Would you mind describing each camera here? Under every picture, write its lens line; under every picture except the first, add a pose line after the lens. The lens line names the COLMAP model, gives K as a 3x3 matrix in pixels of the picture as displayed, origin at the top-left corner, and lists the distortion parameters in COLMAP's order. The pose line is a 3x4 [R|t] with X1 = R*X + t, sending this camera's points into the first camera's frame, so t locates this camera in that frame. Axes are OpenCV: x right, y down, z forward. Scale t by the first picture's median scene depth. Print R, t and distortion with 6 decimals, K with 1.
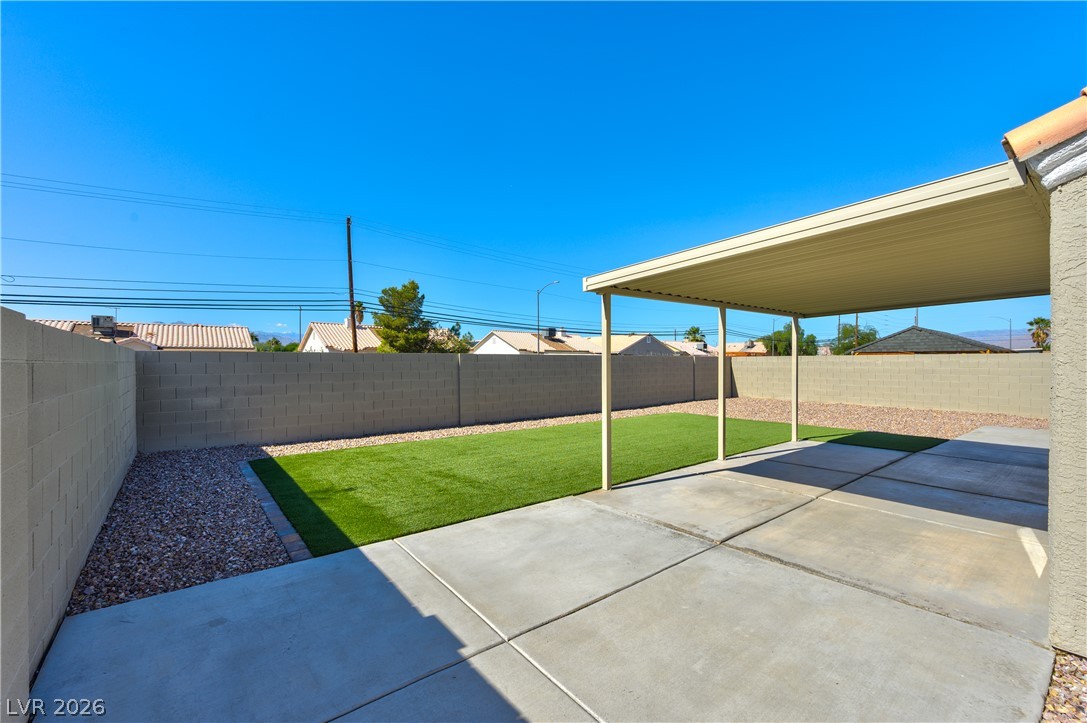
lens RADIAL K [[469.0, 0, 546.5], [0, 469.0, 362.8], [0, 0, 1]] dist [0.004036, -0.000613]
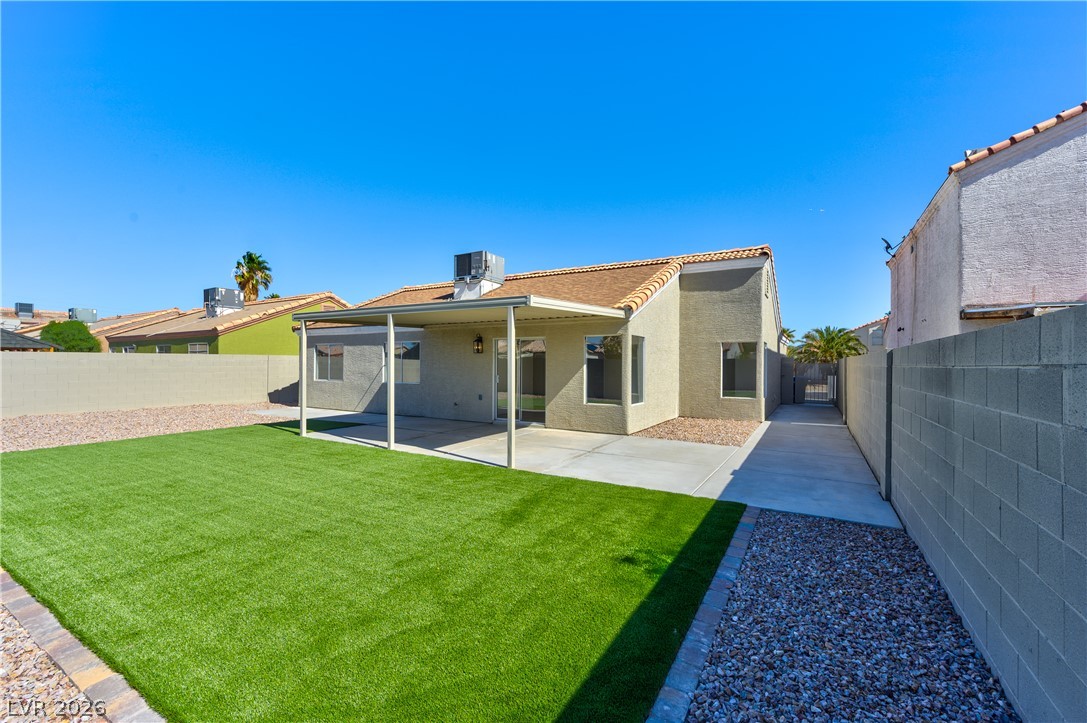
lens RADIAL K [[469.0, 0, 544.7], [0, 469.0, 360.8], [0, 0, 1]] dist [0.004036, -0.000613]
pose [[-0.377155, 0.000073, 0.926150, -1.257404], [-0.003964, 0.999991, -0.001694, -0.011924], [-0.926142, -0.004310, -0.377151, 1.679269]]
